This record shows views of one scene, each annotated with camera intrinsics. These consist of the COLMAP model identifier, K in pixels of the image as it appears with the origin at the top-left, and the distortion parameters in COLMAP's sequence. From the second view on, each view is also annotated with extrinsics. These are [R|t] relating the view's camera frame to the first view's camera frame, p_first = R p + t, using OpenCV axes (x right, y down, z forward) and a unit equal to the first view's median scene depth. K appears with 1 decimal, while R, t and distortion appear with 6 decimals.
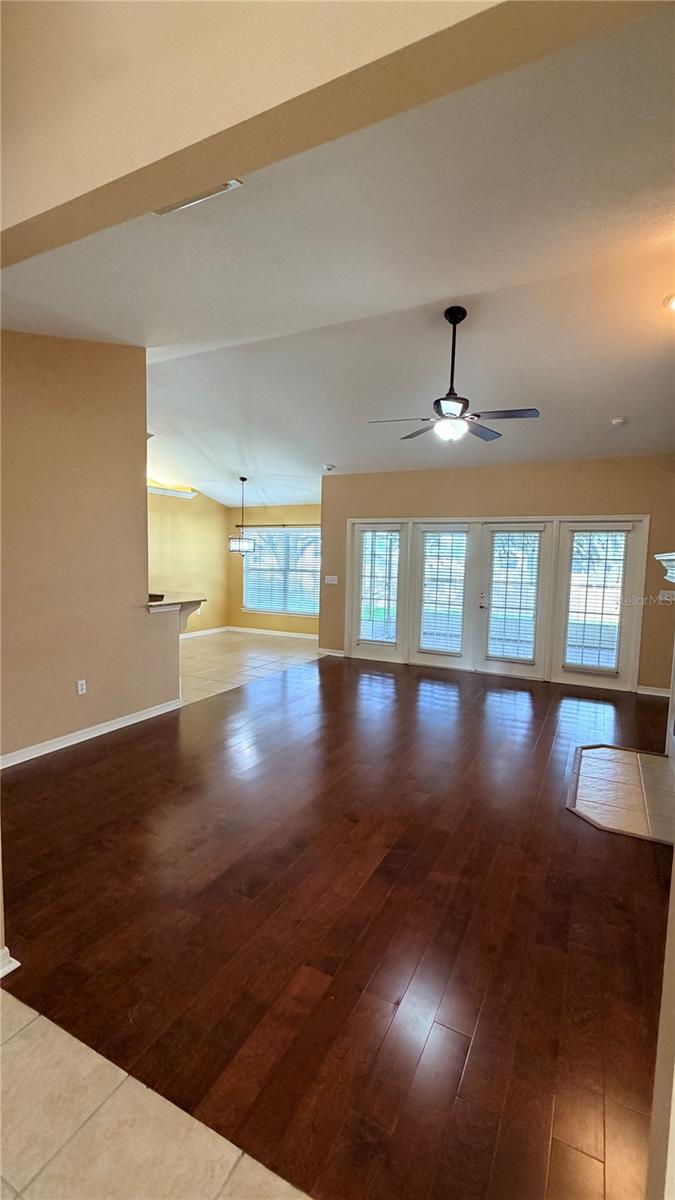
lens RADIAL K [[519.6, 0, 335.2], [0, 519.6, 598.9], [0, 0, 1]] dist [0.001047, 0.000182]
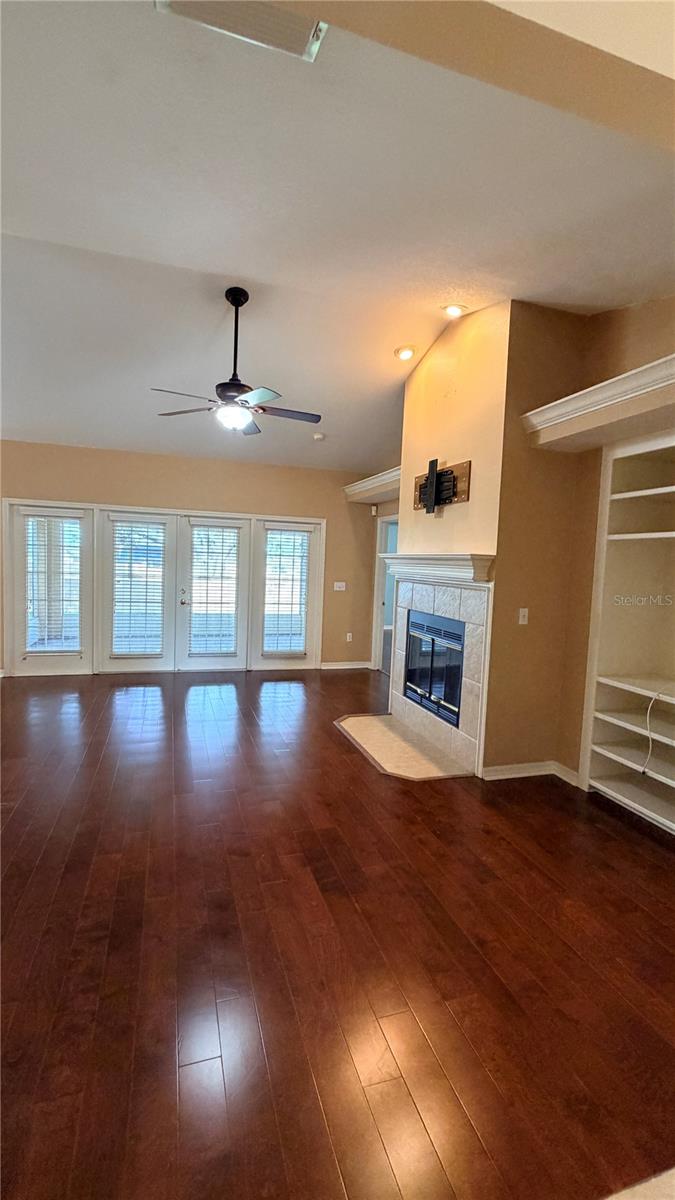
lens RADIAL K [[519.3, 0, 333.7], [0, 519.3, 609.5], [0, 0, 1]] dist [-0.017986, 0.000032]
pose [[0.702212, -0.059670, 0.709463, -0.196480], [0.033072, 0.998140, 0.051215, -0.012642], [-0.711200, -0.012501, 0.702879, 0.121114]]
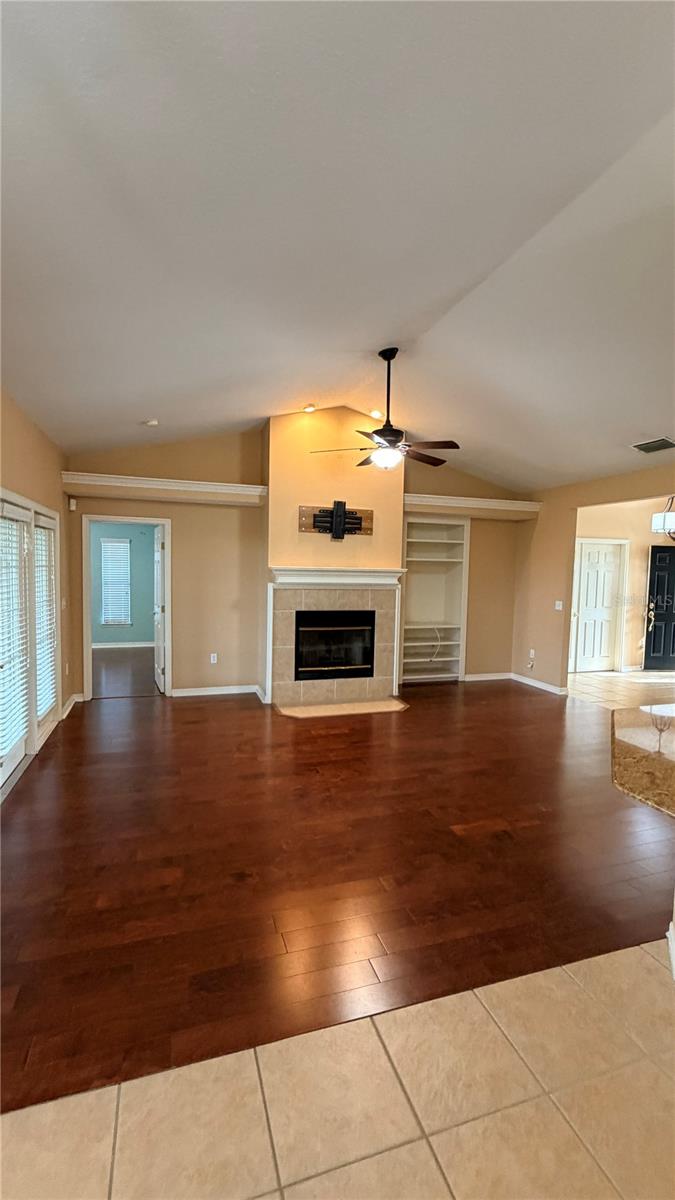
lens RADIAL K [[519.3, 0, 333.7], [0, 519.3, 609.5], [0, 0, 1]] dist [-0.017986, 0.000032]
pose [[-0.714425, -0.093103, 0.693490, -0.279589], [0.018391, 0.988267, 0.151625, -0.104615], [-0.699470, 0.121079, -0.704331, 1.093838]]
